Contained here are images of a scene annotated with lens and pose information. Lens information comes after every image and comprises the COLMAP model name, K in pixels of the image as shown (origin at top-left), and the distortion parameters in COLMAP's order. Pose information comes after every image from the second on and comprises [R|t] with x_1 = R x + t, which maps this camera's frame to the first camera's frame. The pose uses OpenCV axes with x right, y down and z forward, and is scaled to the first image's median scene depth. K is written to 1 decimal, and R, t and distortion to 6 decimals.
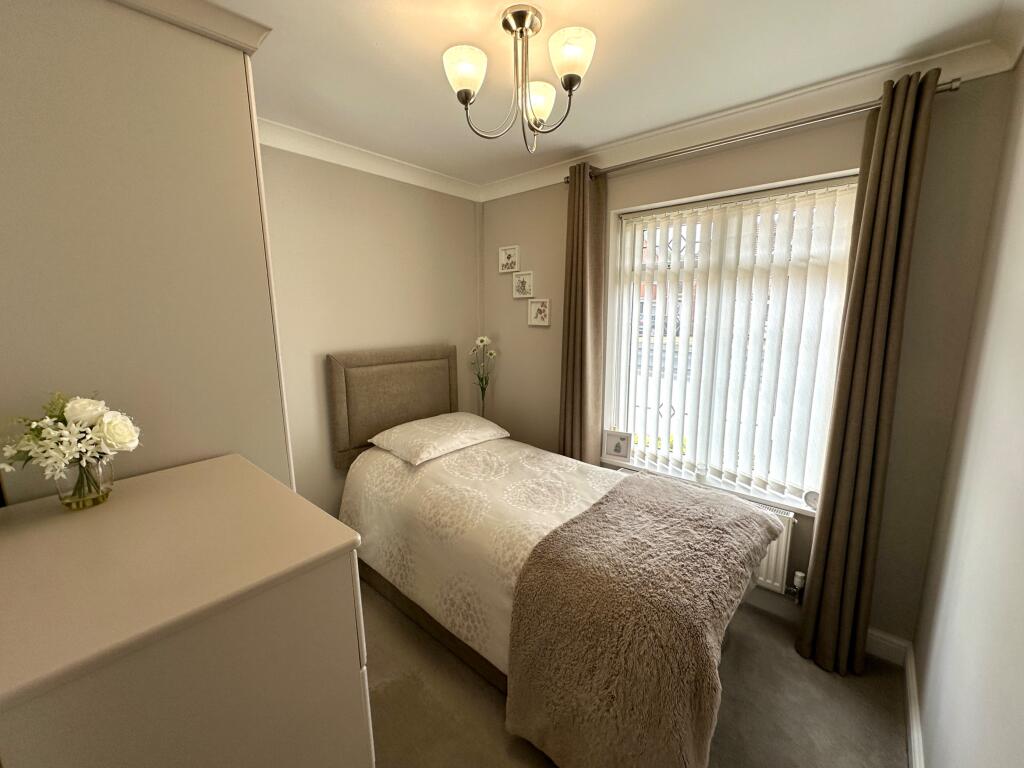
lens RADIAL K [[414.7, 0, 513.6], [0, 414.7, 383.5], [0, 0, 1]] dist [-0.001806, -0.000372]
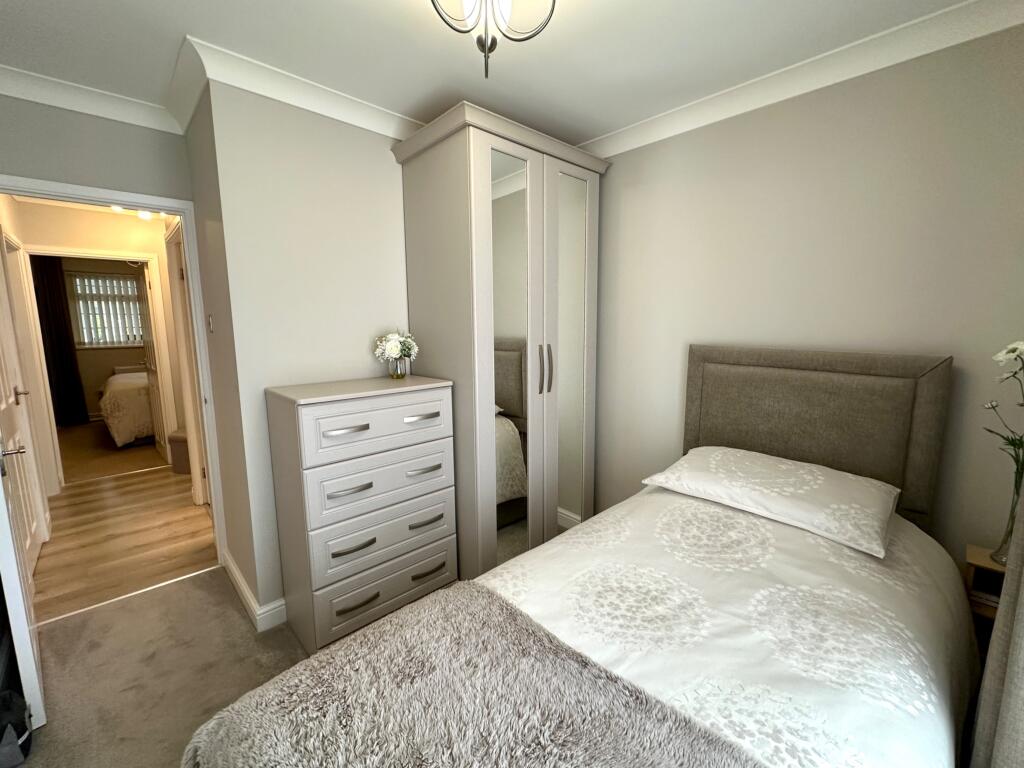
lens RADIAL K [[414.7, 0, 513.6], [0, 414.7, 383.5], [0, 0, 1]] dist [-0.001806, -0.000372]
pose [[-0.082247, 0.161352, -0.983464, 0.497217], [-0.162217, 0.971480, 0.172952, -0.081257], [0.983321, 0.173759, -0.053727, 0.683456]]
